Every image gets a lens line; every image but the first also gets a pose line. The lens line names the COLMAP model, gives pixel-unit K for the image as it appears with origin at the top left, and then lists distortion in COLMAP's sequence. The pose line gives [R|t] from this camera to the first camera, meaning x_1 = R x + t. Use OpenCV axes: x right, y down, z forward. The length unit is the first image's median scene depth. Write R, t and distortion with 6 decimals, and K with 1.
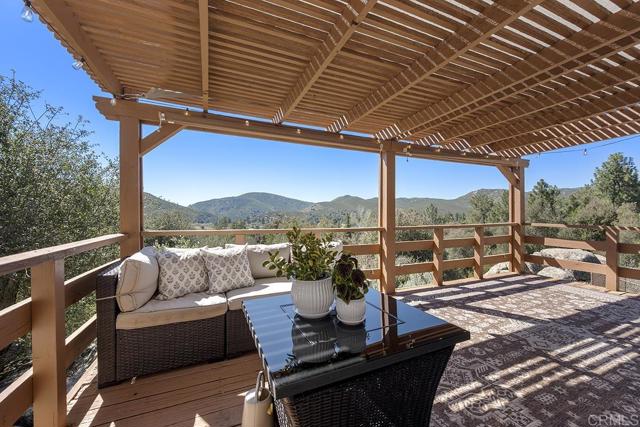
lens RADIAL K [[255.0, 0, 319.7], [0, 255.0, 212.5], [0, 0, 1]] dist [-0.001384, -0.000314]
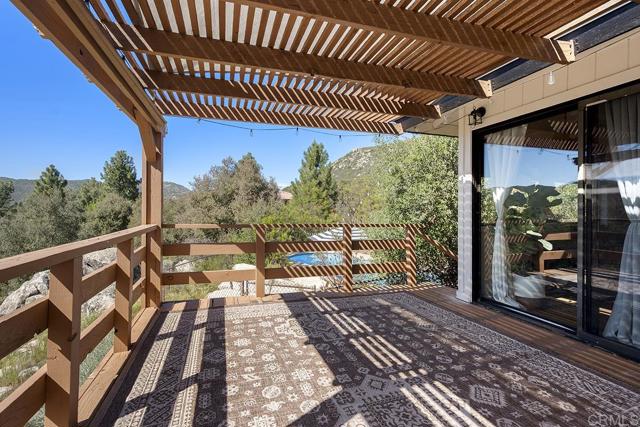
lens RADIAL K [[298.1, 0, 319.2], [0, 298.1, 211.0], [0, 0, 1]] dist [-0.003309, -0.000729]
pose [[0.090982, -0.003990, 0.995845, 0.152507], [-0.011223, 0.999924, 0.005032, 0.001397], [-0.995789, -0.011634, 0.090931, 0.764680]]
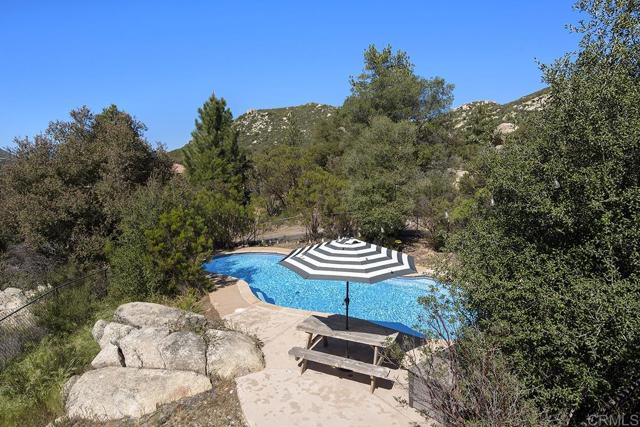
lens RADIAL K [[333.4, 0, 319.1], [0, 333.4, 217.4], [0, 0, 1]] dist [-0.004144, 0.001341]
pose [[-0.233346, -0.102506, 0.966976, 1.229703], [-0.008108, 0.994599, 0.103478, -0.143277], [-0.972360, 0.016306, -0.232917, 1.306102]]
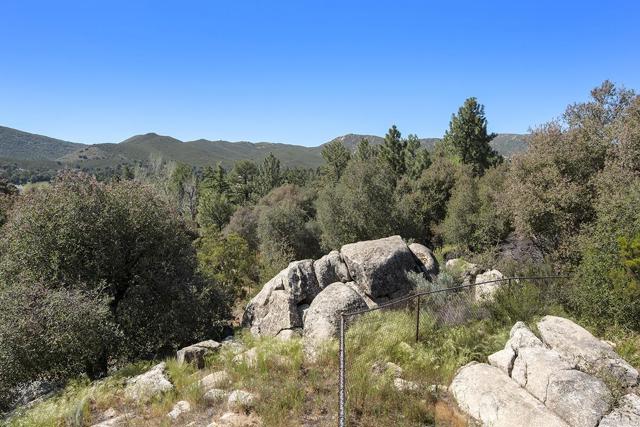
lens RADIAL K [[404.8, 0, 320.8], [0, 404.8, 217.2], [0, 0, 1]] dist [-0.009862, 0.000056]
pose [[0.879520, -0.045713, 0.473661, 1.428308], [-0.015762, 0.992031, 0.125008, -0.141226], [-0.475601, -0.117413, 0.871790, 0.770185]]
